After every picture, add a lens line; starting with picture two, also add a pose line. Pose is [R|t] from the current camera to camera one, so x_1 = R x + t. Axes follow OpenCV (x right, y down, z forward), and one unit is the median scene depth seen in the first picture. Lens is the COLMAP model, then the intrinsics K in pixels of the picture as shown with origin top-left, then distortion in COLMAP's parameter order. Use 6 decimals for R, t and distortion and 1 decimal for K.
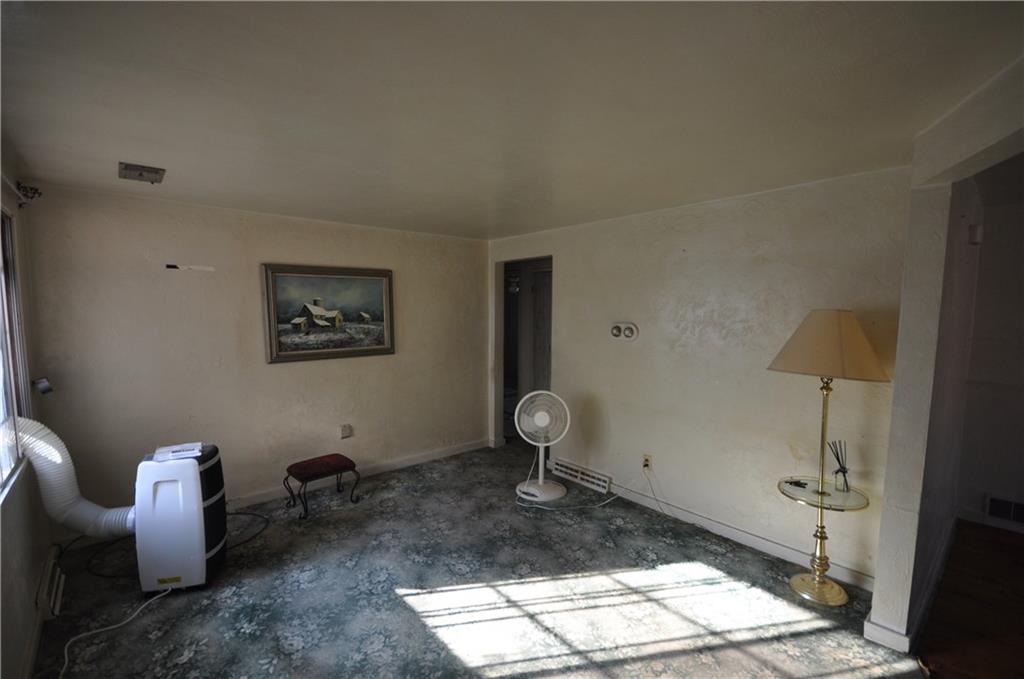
lens RADIAL K [[446.4, 0, 508.1], [0, 446.4, 346.3], [0, 0, 1]] dist [-0.008581, -0.001831]
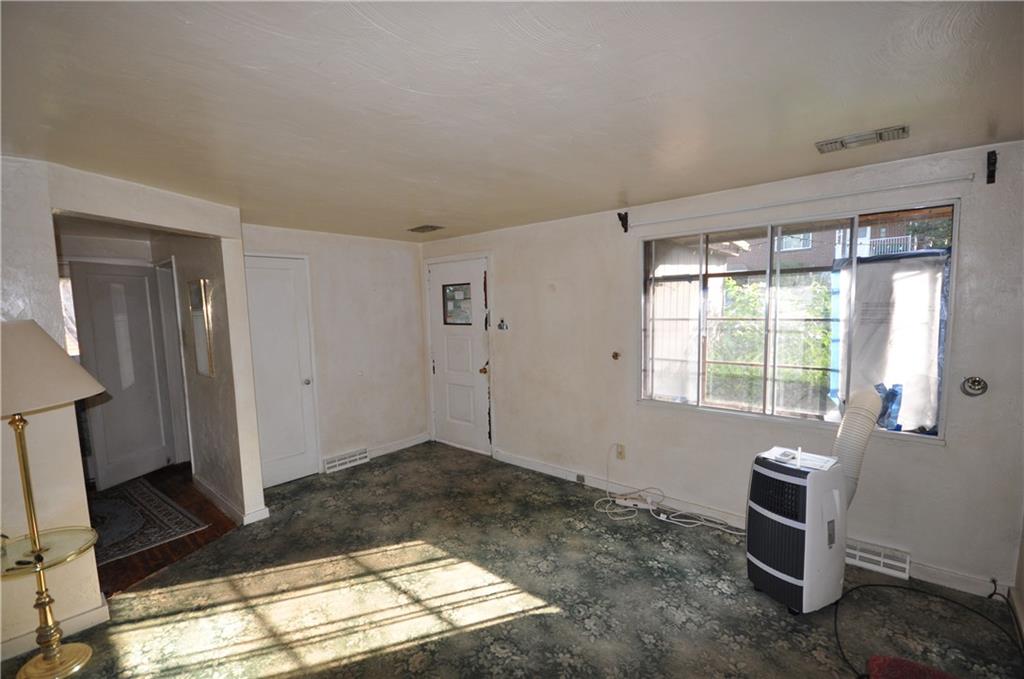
lens RADIAL K [[446.4, 0, 513.8], [0, 446.4, 345.6], [0, 0, 1]] dist [-0.008581, -0.001831]
pose [[-0.988151, 0.034740, -0.149503, -0.035056], [0.008966, 0.985451, 0.169724, -0.162443], [0.153224, 0.166373, -0.974085, 1.902288]]
